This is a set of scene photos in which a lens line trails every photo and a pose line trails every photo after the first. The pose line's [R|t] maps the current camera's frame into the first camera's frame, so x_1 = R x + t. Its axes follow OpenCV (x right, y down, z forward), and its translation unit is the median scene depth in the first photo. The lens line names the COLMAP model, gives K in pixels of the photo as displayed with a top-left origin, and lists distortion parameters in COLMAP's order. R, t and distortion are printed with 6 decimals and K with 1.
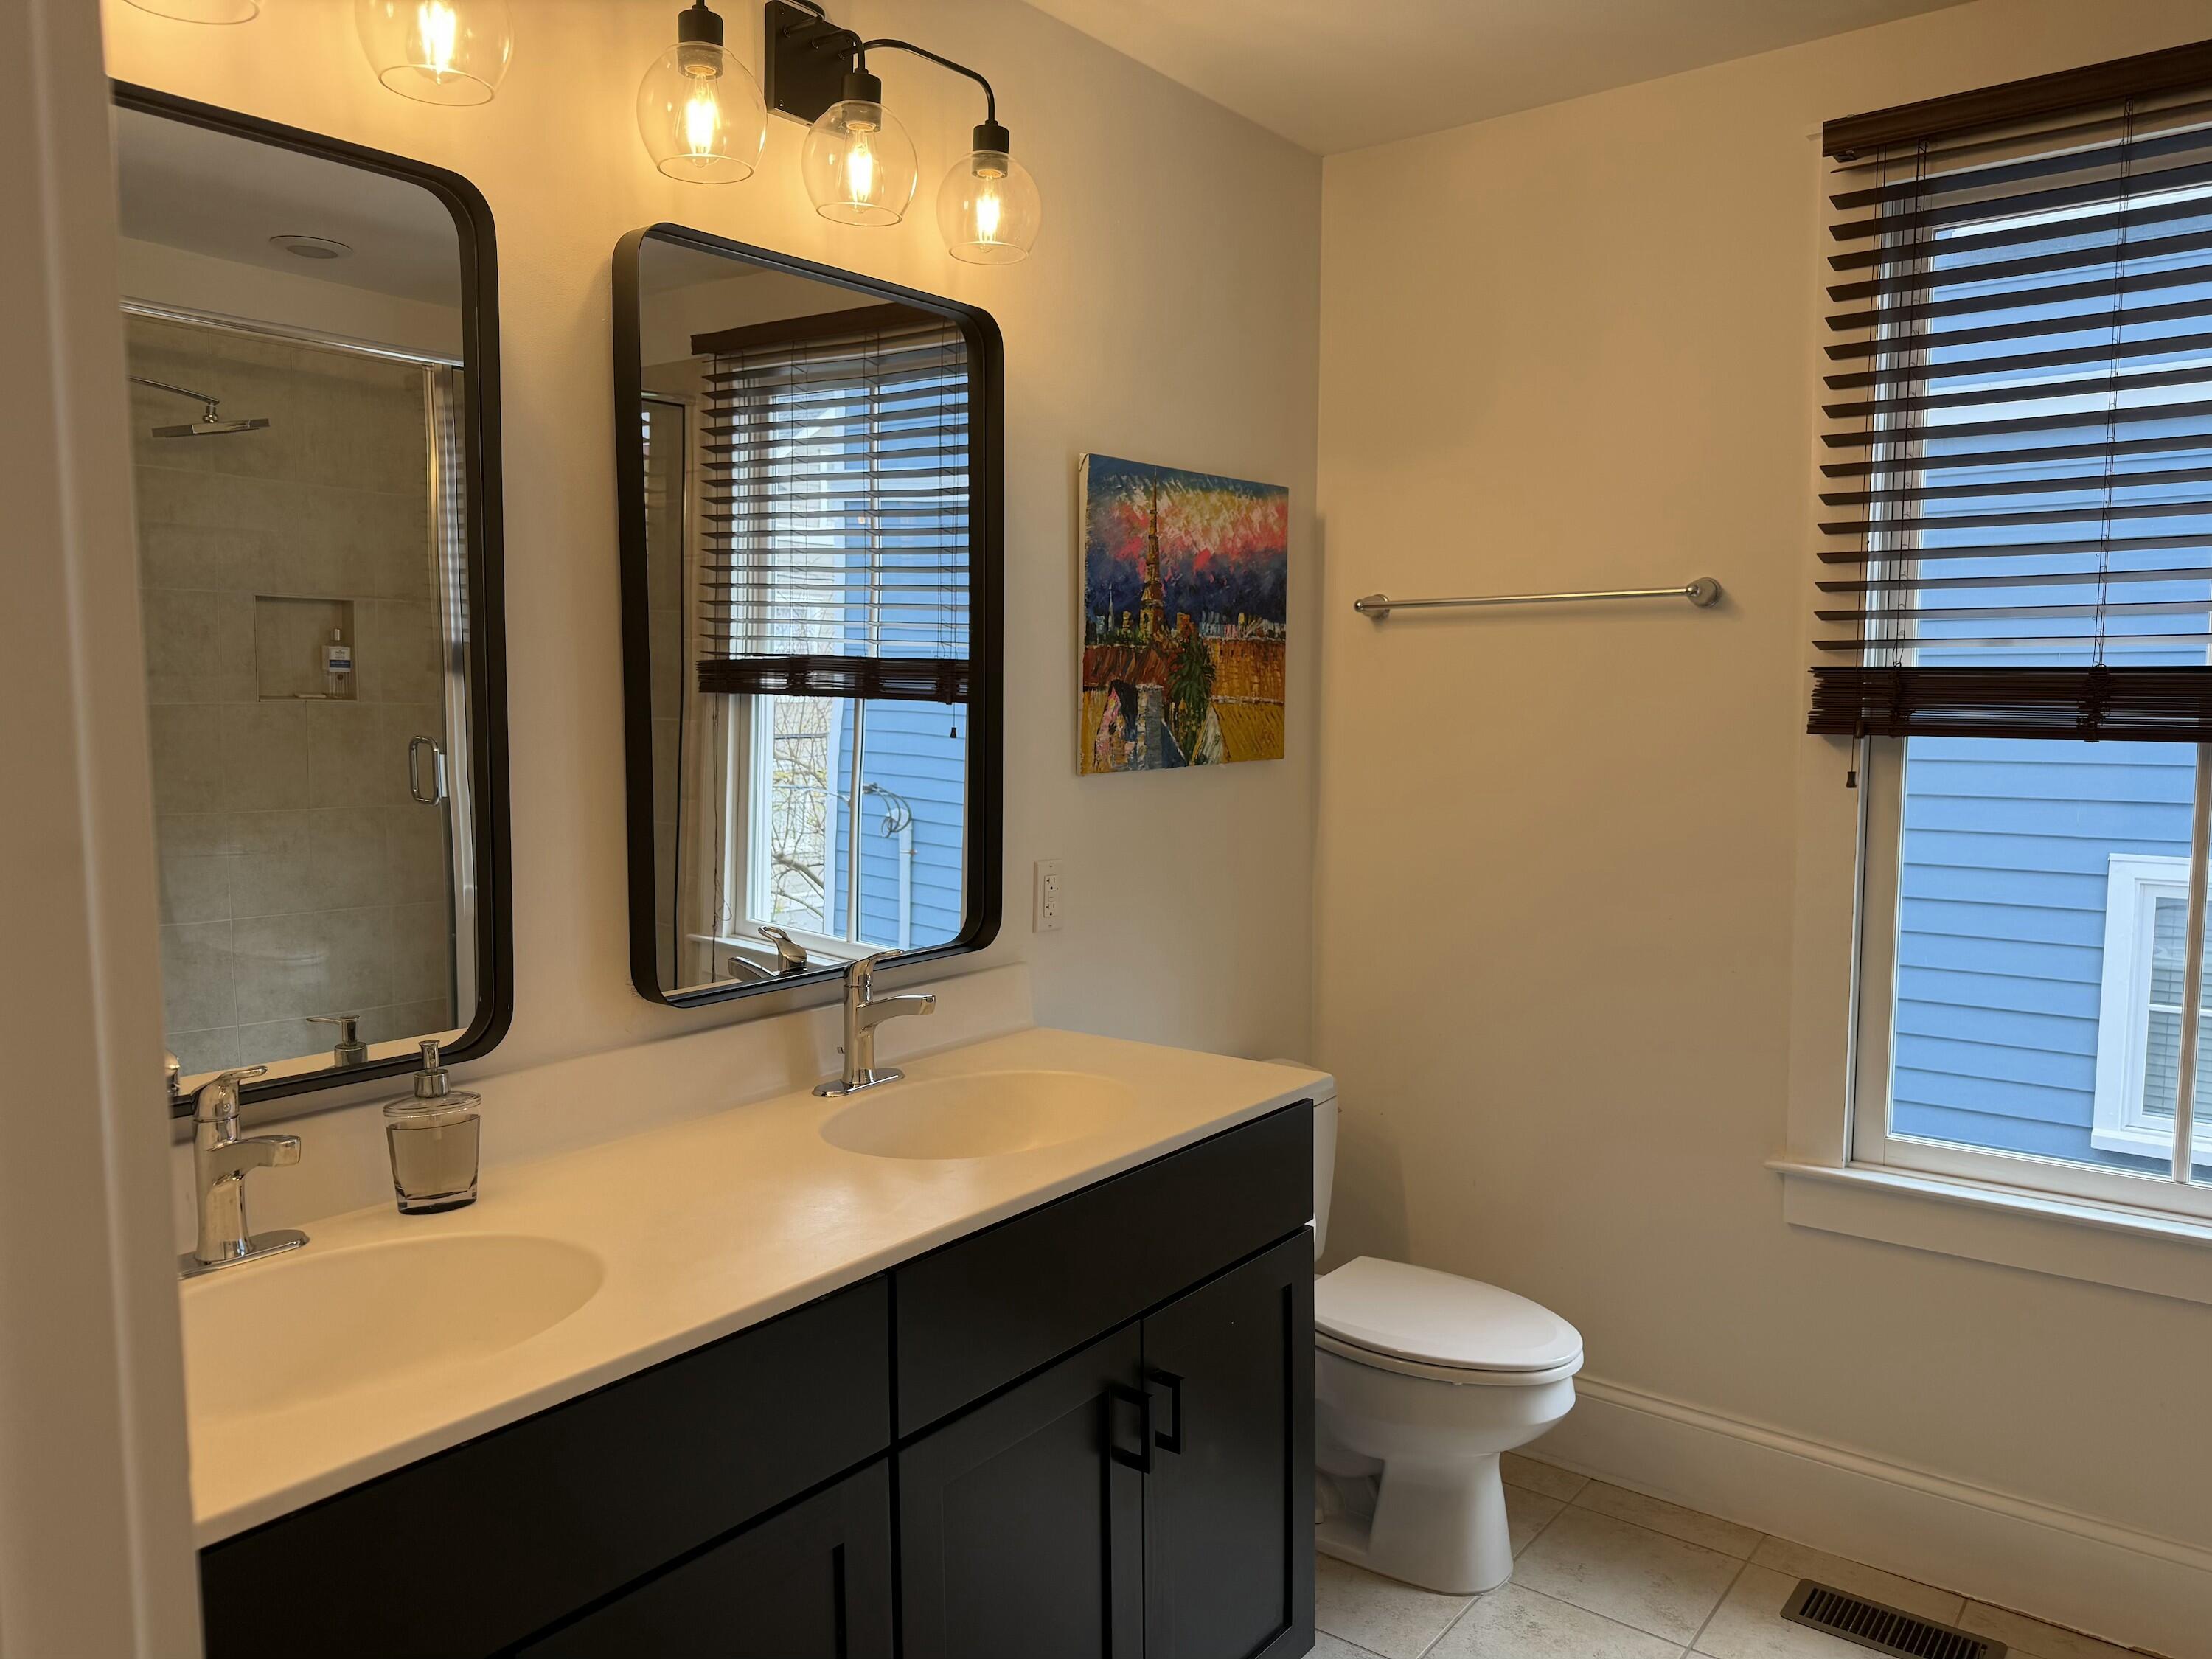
lens RADIAL K [[1567.3, 0, 1109.9], [0, 1567.3, 836.0], [0, 0, 1]] dist [0.070547, -0.071269]
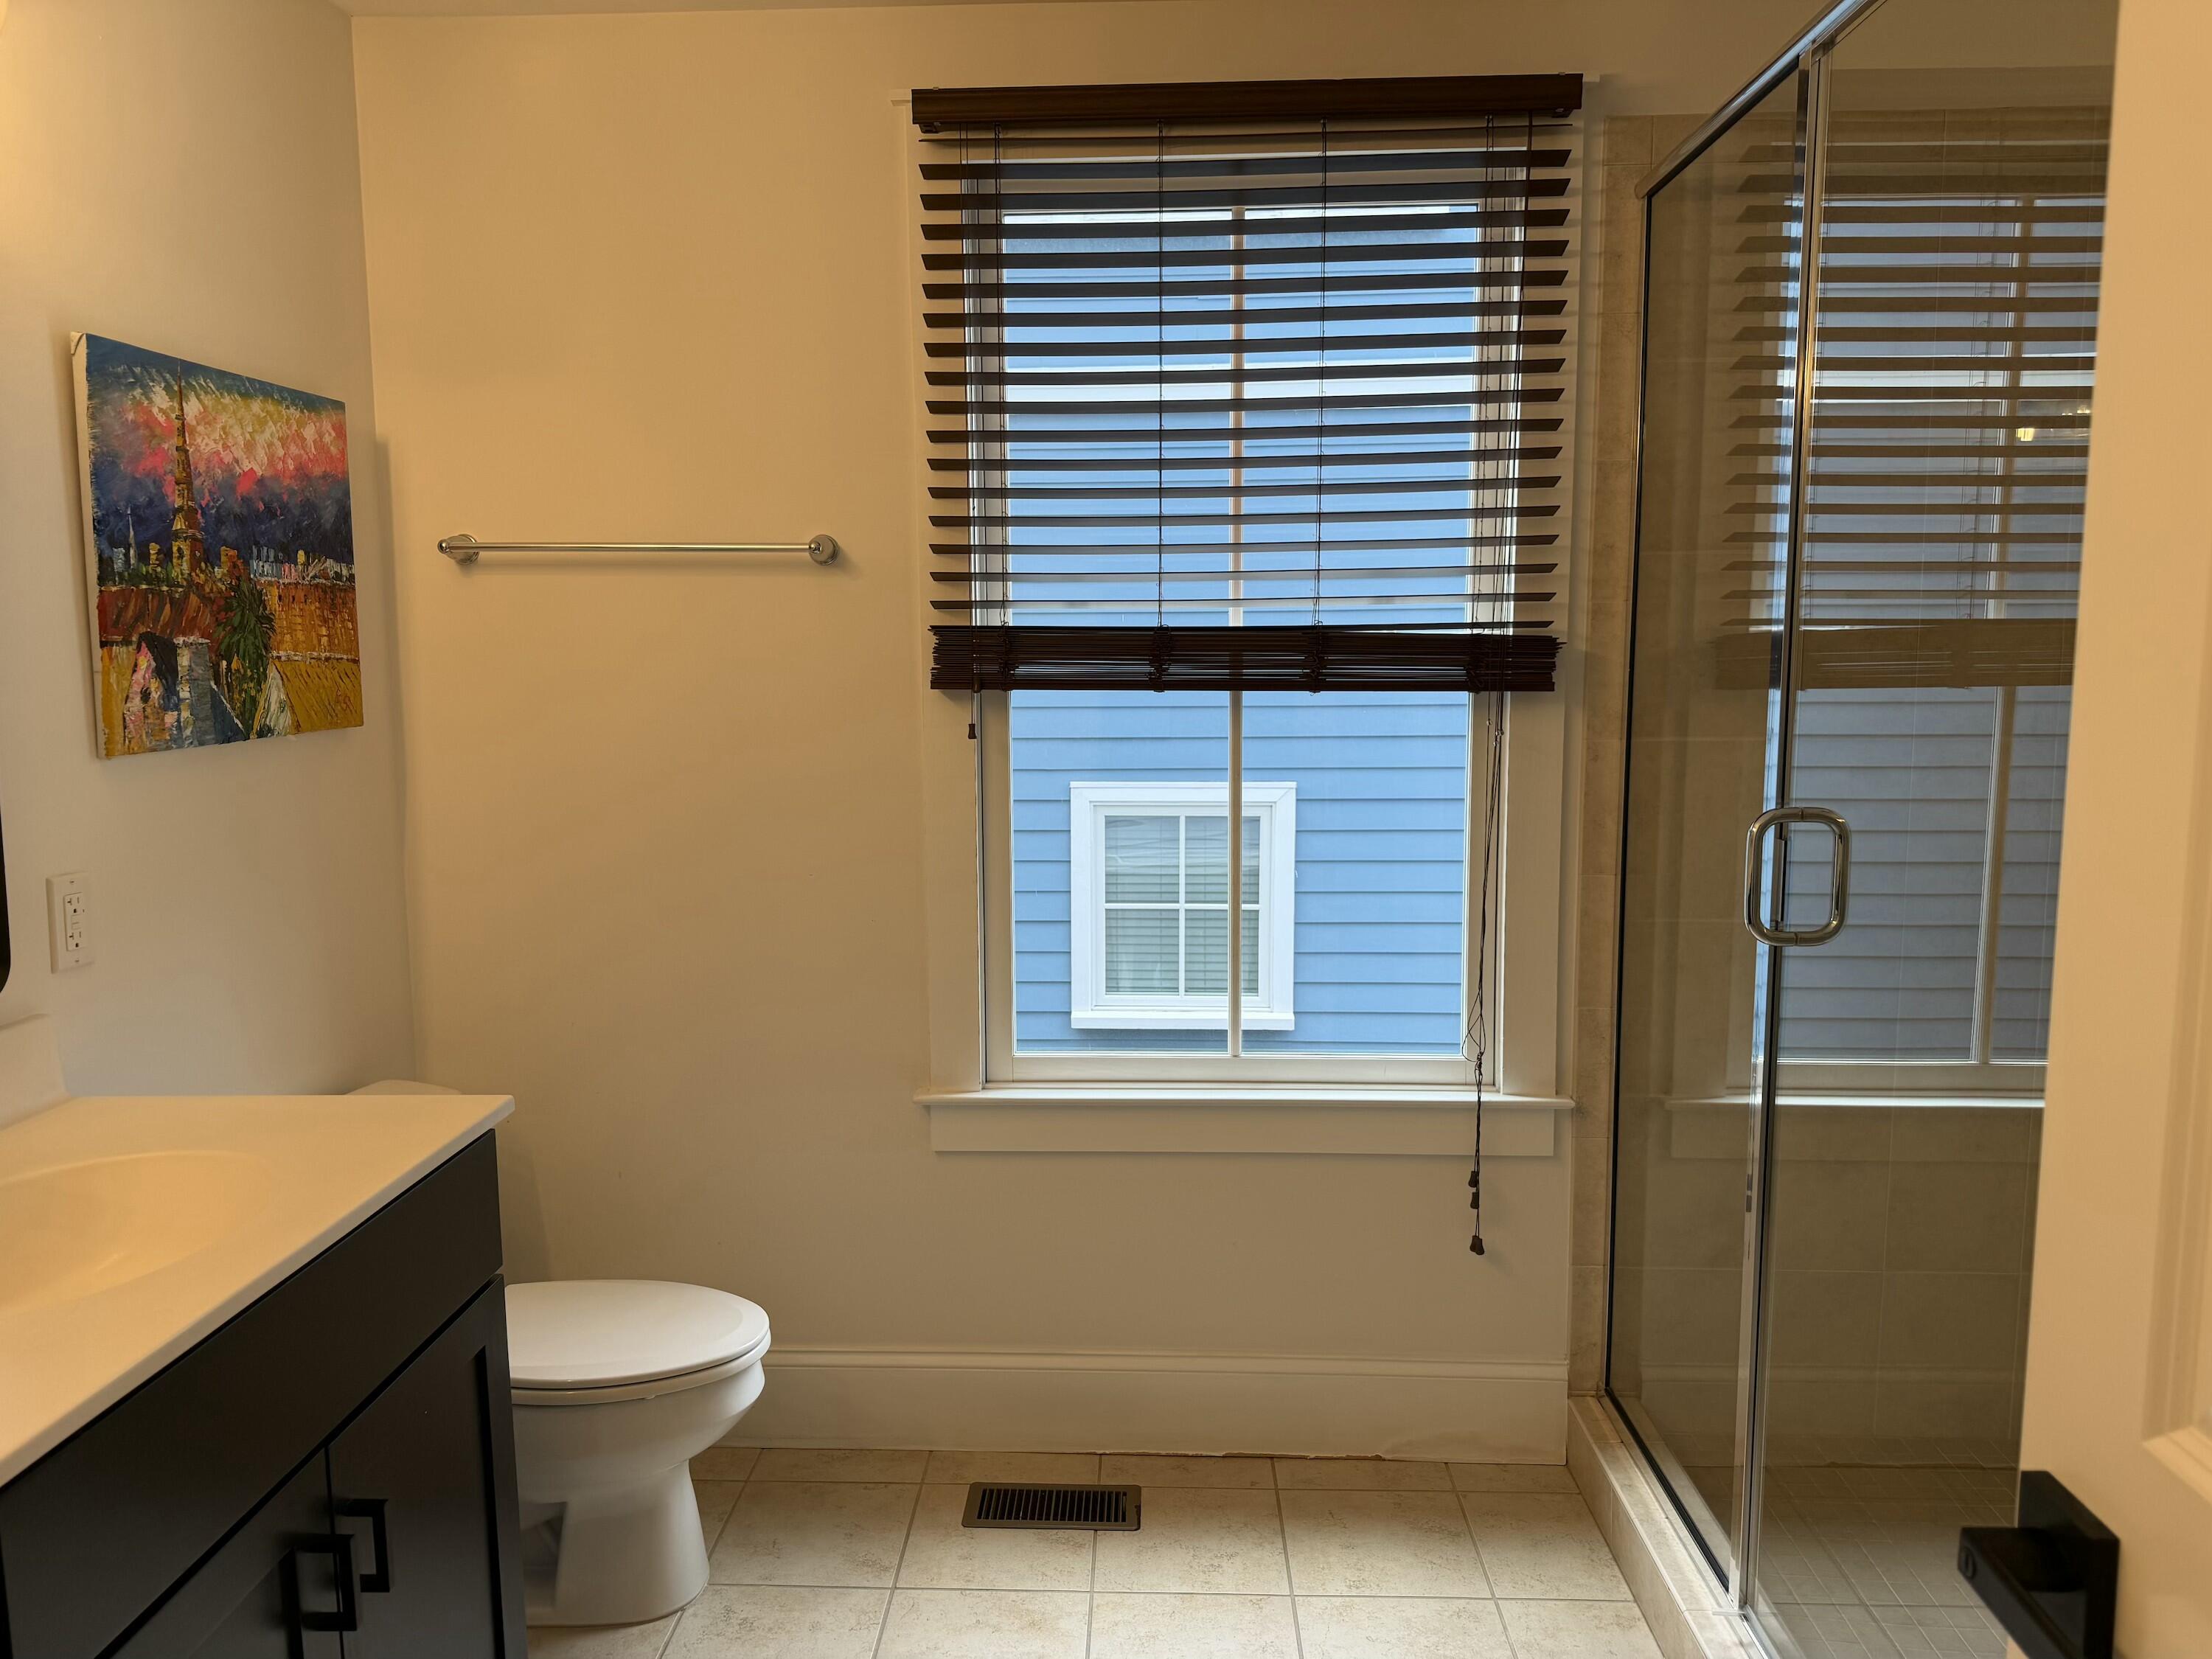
lens RADIAL K [[1567.3, 0, 1099.1], [0, 1567.3, 835.1], [0, 0, 1]] dist [0.070547, -0.071269]
pose [[0.817172, -0.073182, 0.571730, -0.069821], [0.055791, 0.997292, 0.047913, -0.011501], [-0.573688, -0.007255, 0.819042, 0.088743]]
